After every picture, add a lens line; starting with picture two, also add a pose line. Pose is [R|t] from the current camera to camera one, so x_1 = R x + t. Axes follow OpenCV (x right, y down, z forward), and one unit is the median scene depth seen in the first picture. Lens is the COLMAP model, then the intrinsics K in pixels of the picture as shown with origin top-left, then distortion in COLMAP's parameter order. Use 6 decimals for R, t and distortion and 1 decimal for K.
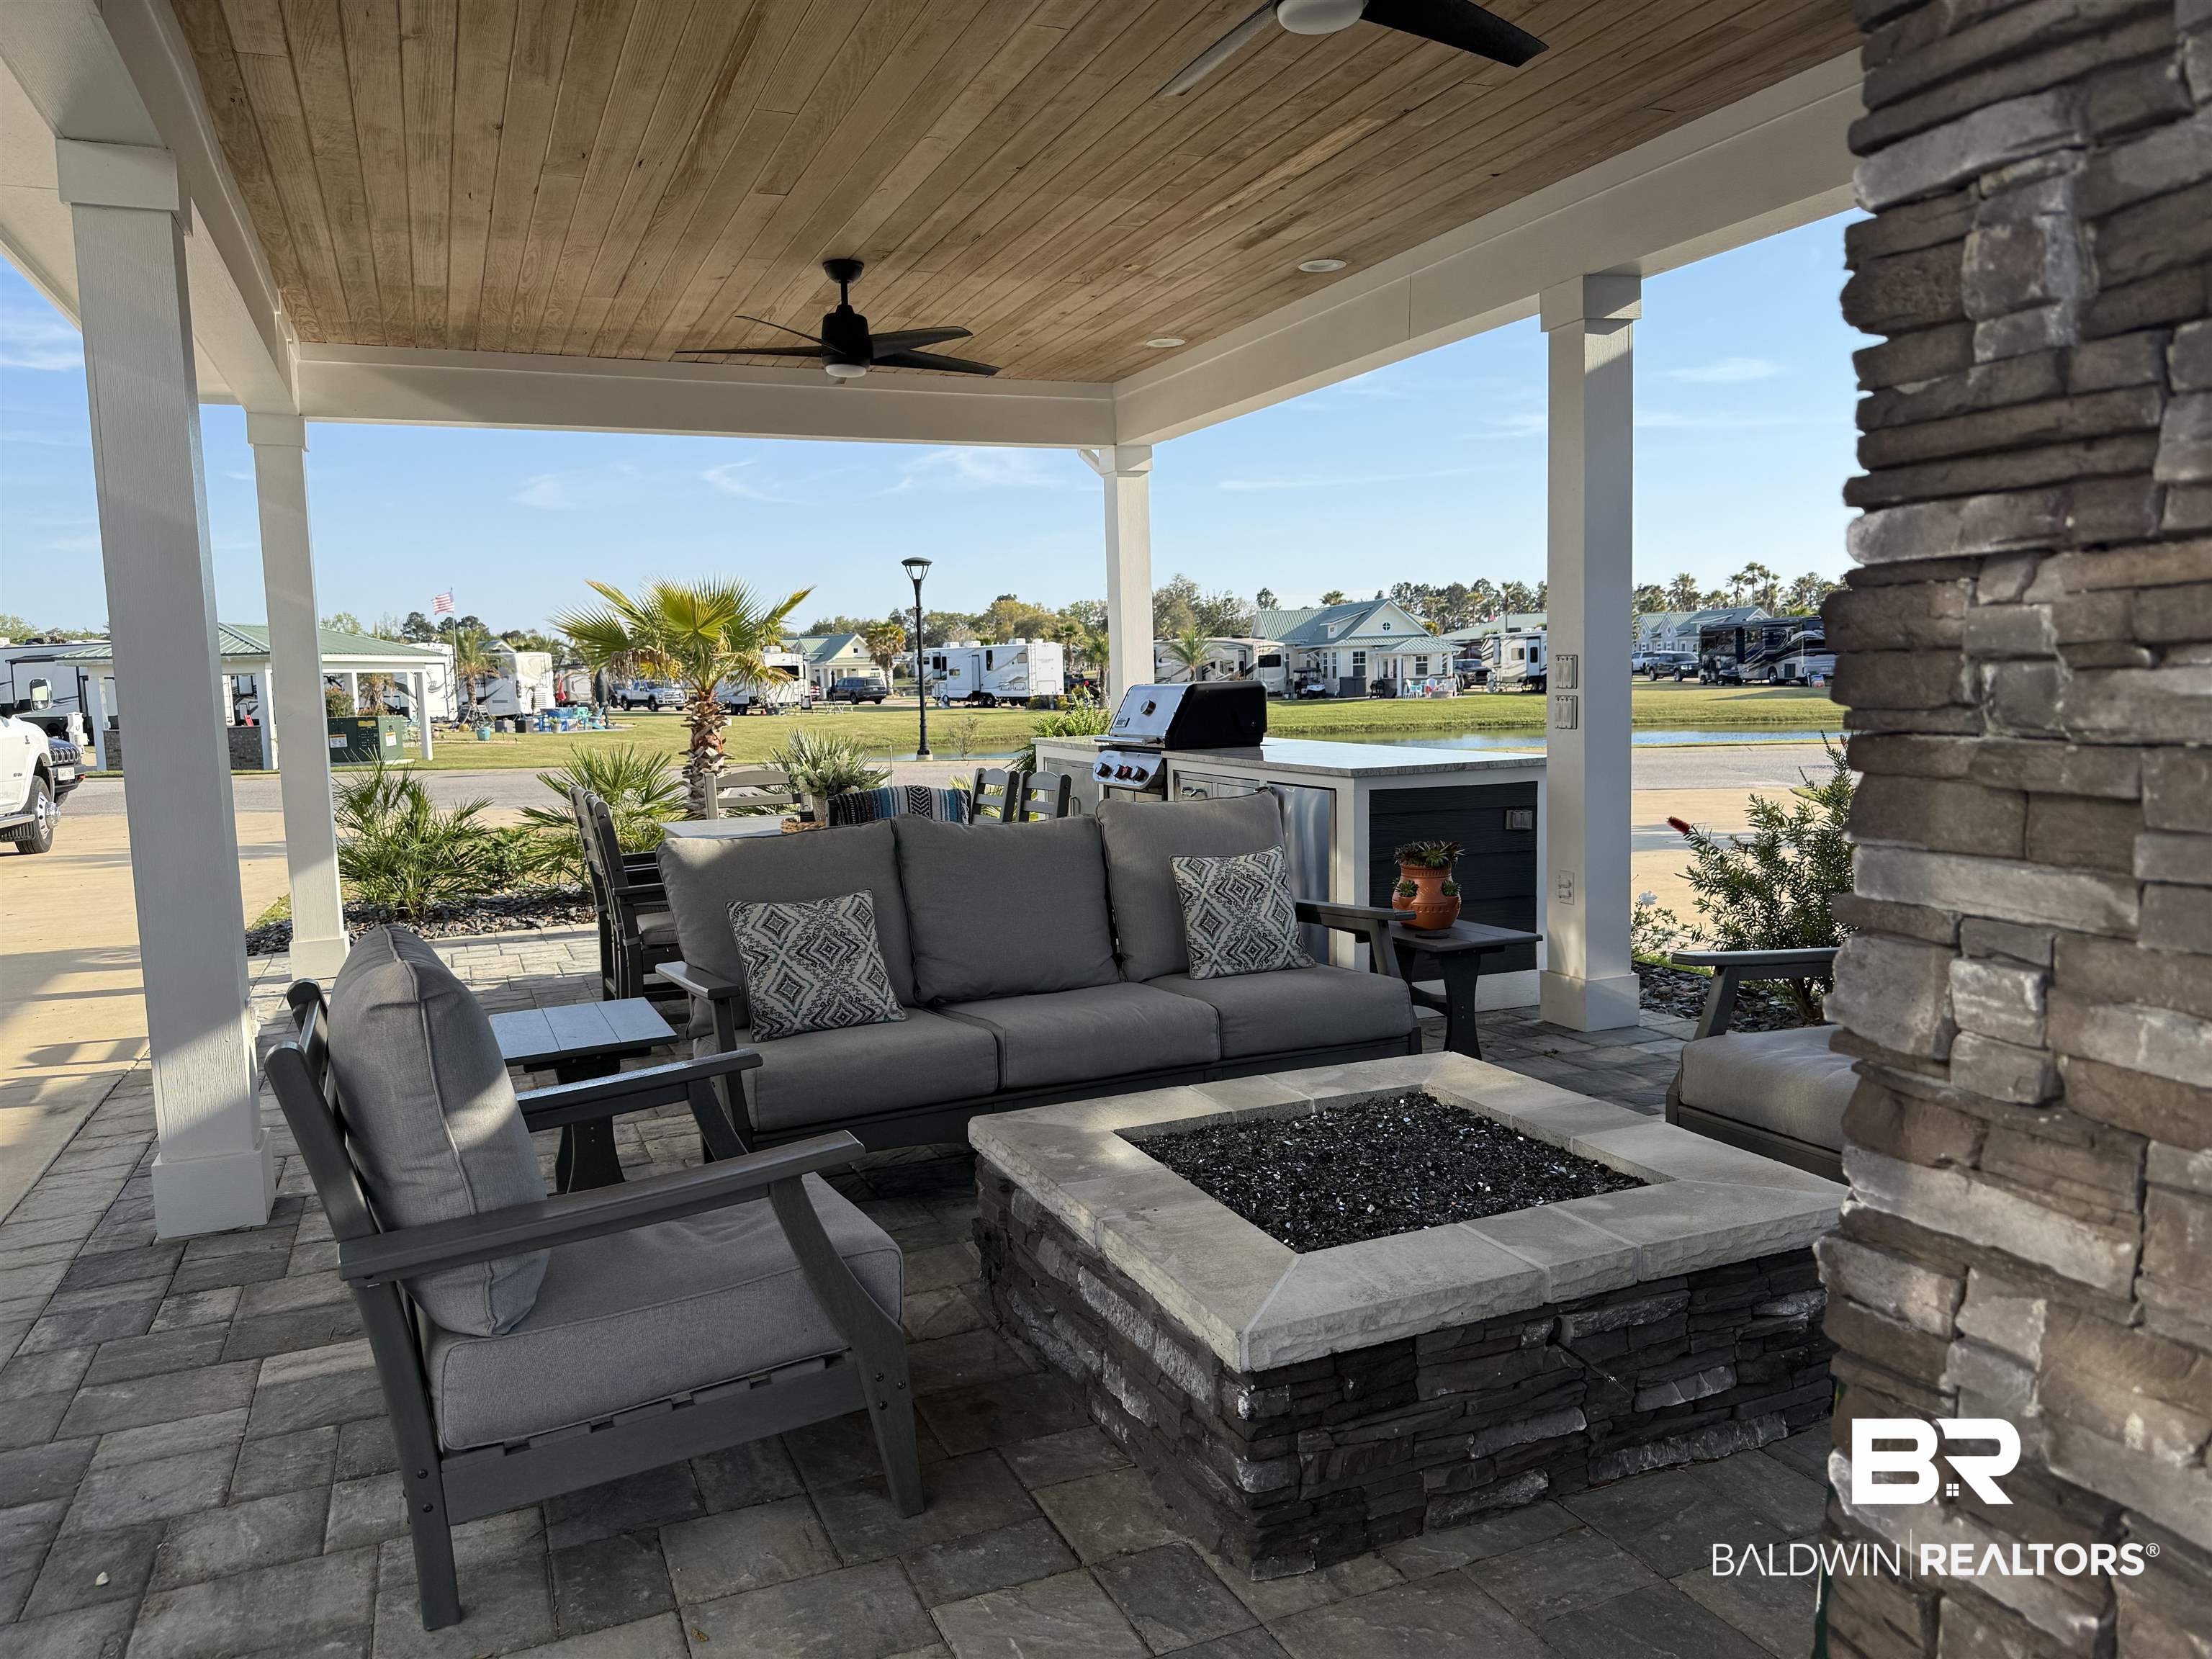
lens RADIAL K [[1559.9, 0, 1106.9], [0, 1559.9, 840.3], [0, 0, 1]] dist [0.060725, -0.049949]
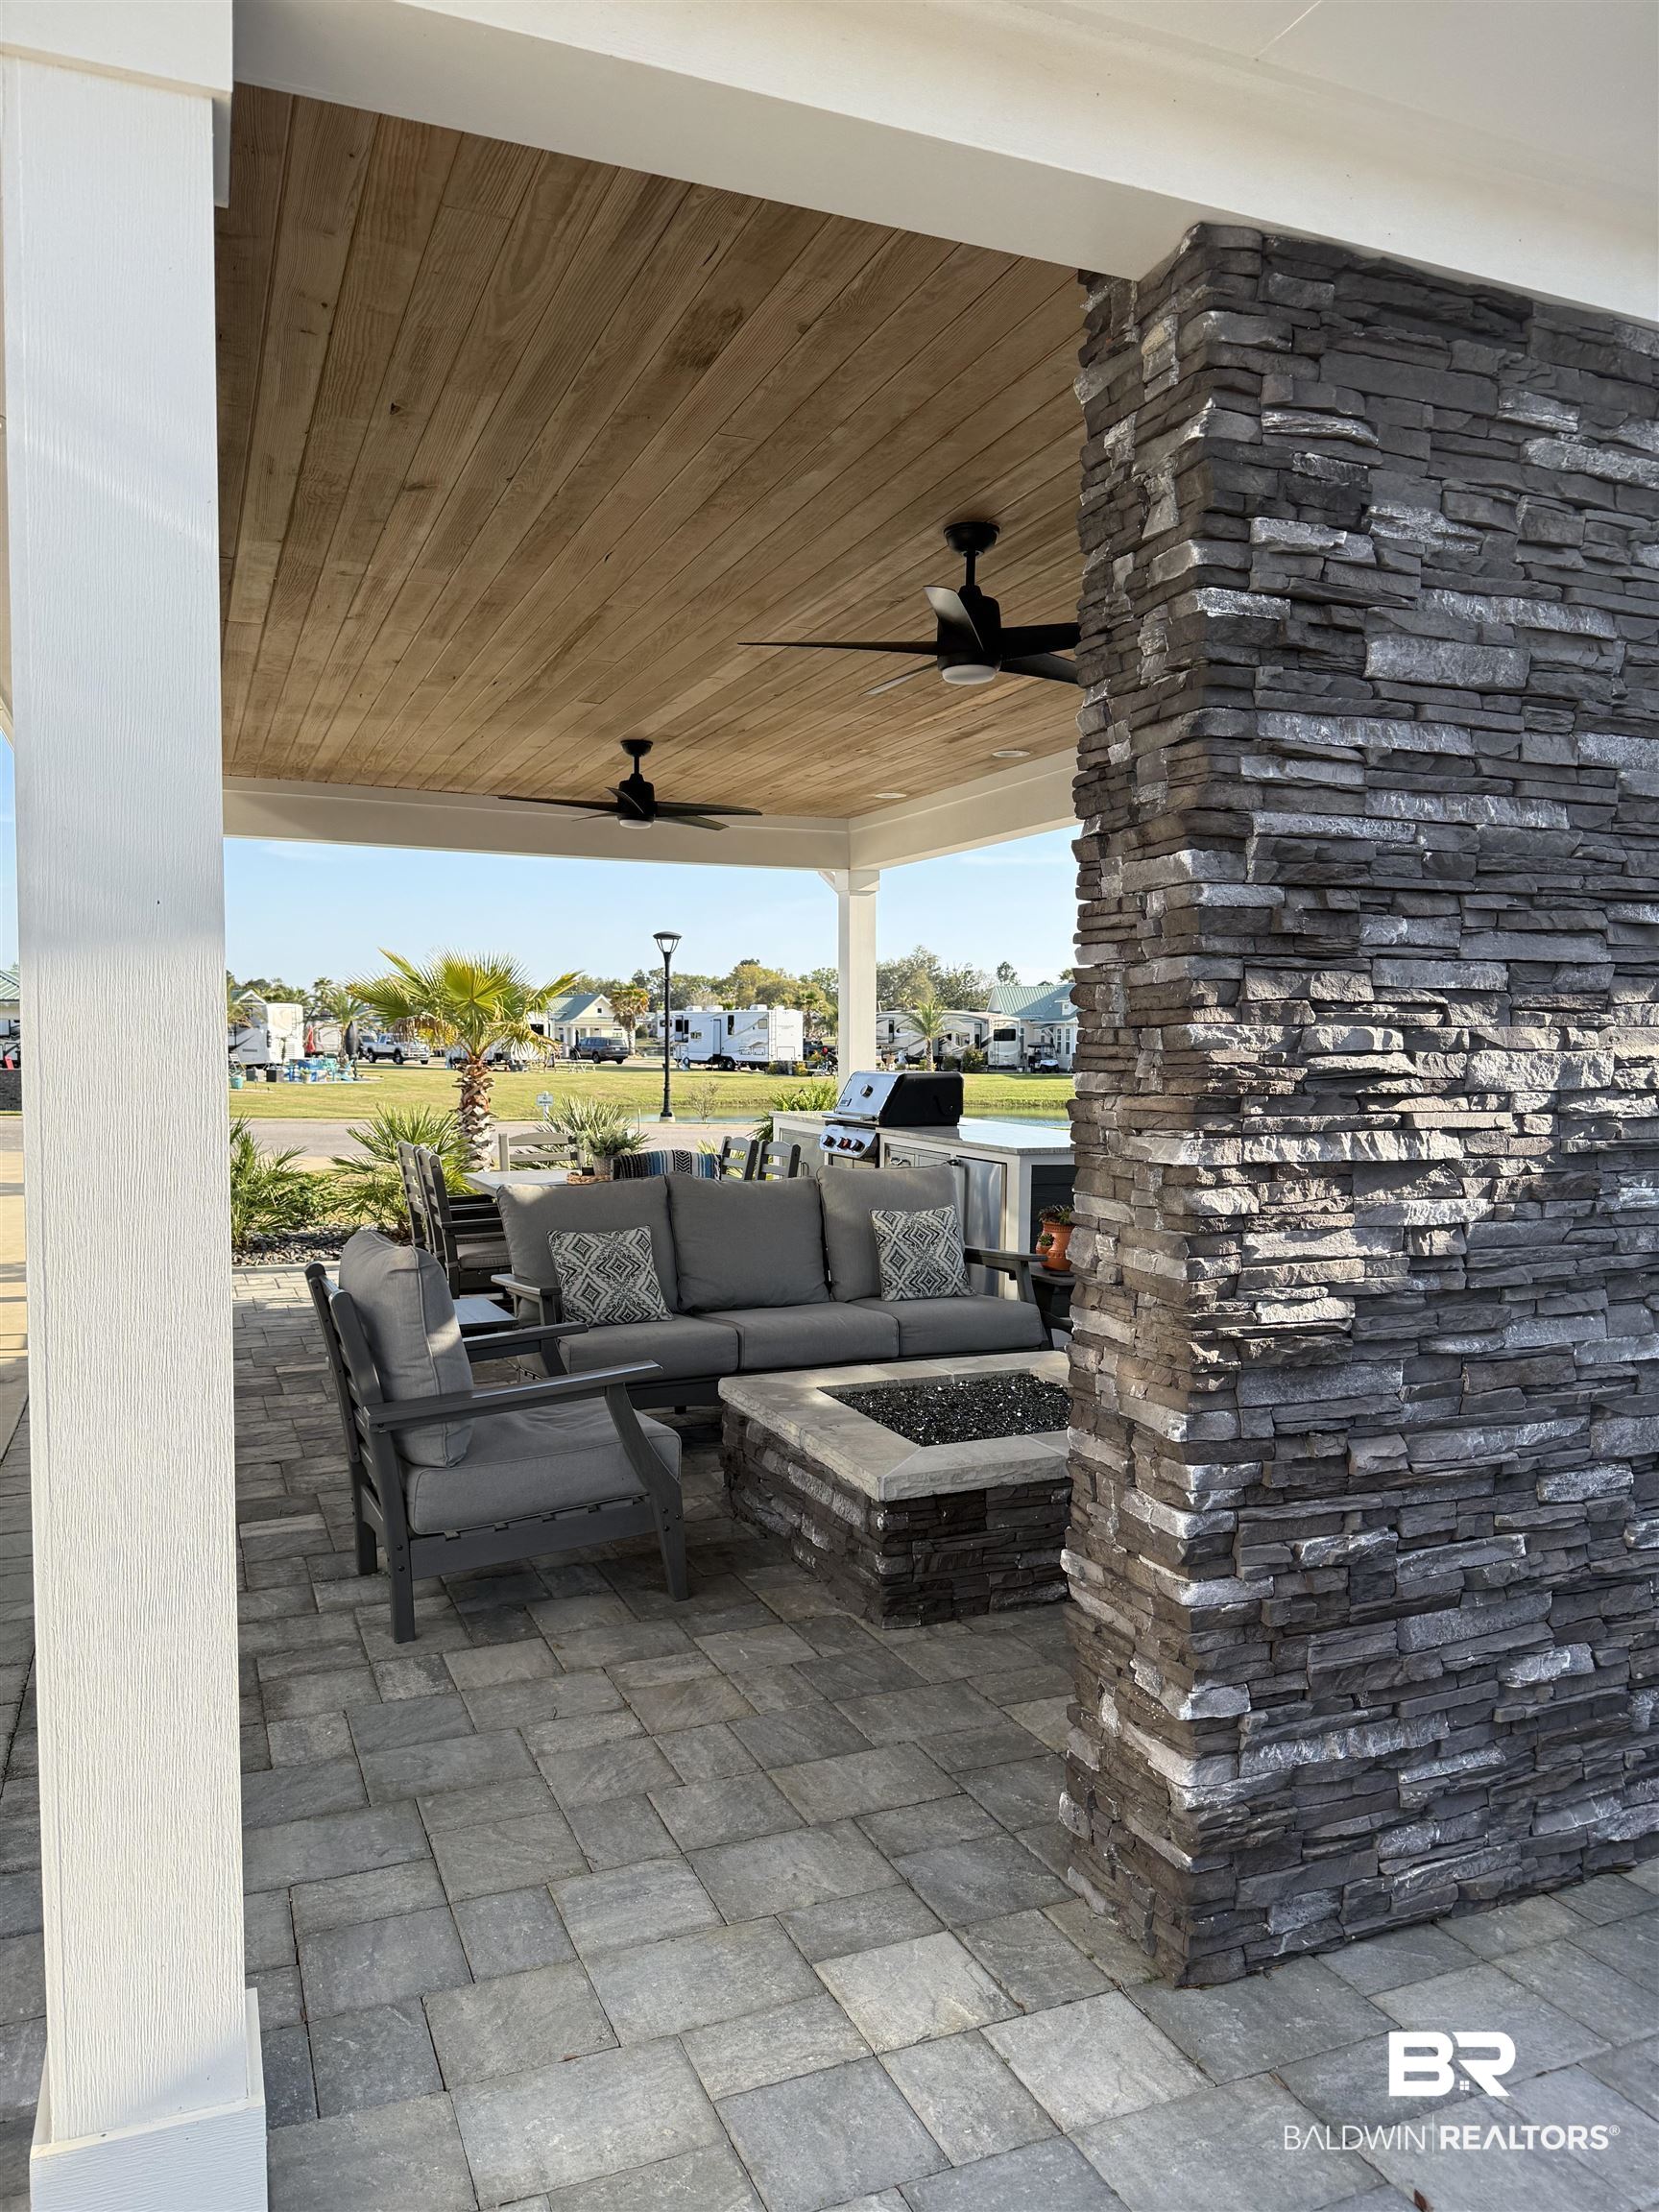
lens RADIAL K [[1559.9, 0, 858.7], [0, 1559.9, 1116.2], [0, 0, 1]] dist [0.060725, -0.049949]
pose [[0.999410, 0.033059, 0.009360, 0.012414], [-0.032467, 0.997810, -0.057621, 0.006248], [-0.011244, 0.057283, 0.998295, -0.280601]]
